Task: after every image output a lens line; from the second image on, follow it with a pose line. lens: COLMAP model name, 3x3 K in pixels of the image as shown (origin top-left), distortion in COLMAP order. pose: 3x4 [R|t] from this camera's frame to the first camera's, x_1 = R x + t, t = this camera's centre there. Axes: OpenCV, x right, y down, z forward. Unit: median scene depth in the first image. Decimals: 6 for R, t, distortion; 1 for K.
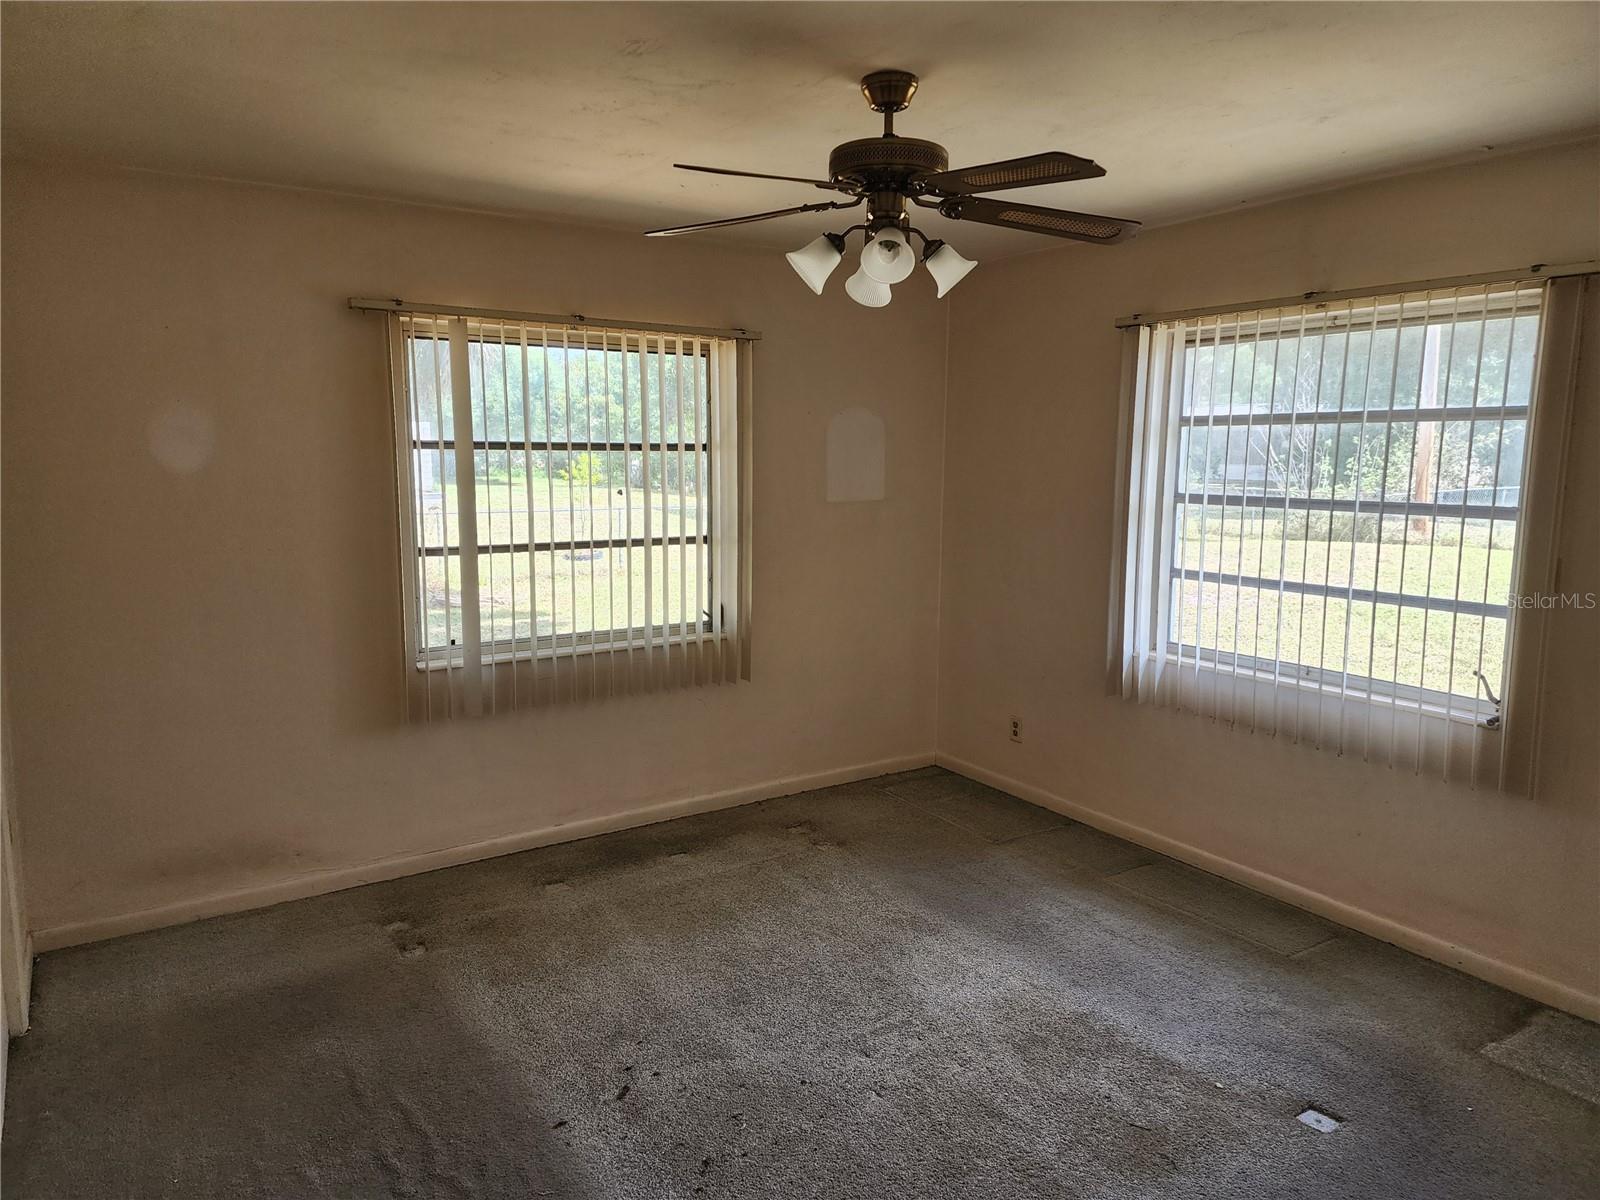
lens RADIAL K [[1066.6, 0, 799.4], [0, 1066.6, 605.6], [0, 0, 1]] dist [0.075328, -0.066625]
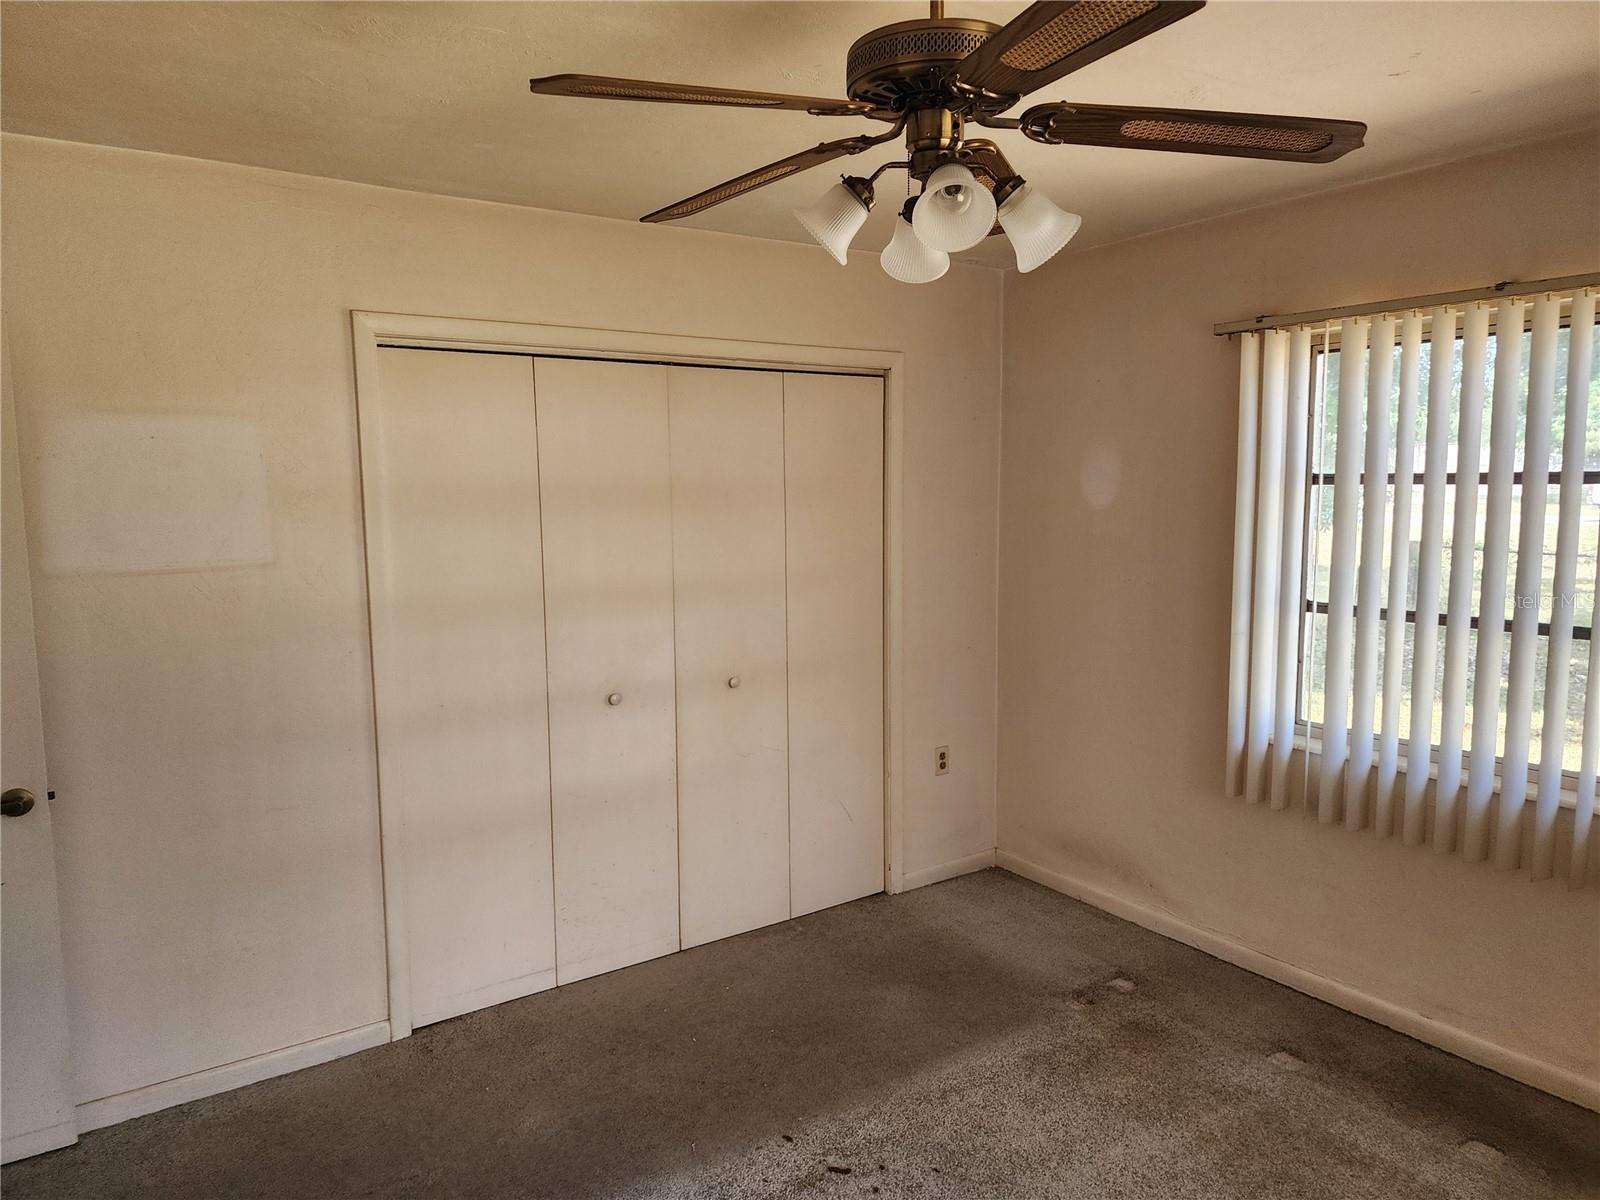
lens RADIAL K [[1066.6, 0, 793.4], [0, 1066.6, 596.8], [0, 0, 1]] dist [0.075328, -0.066625]
pose [[0.017785, 0.107471, -0.994049, 0.526844], [-0.133826, 0.985516, 0.104154, -0.099824], [0.990845, 0.131178, 0.031909, 0.627640]]
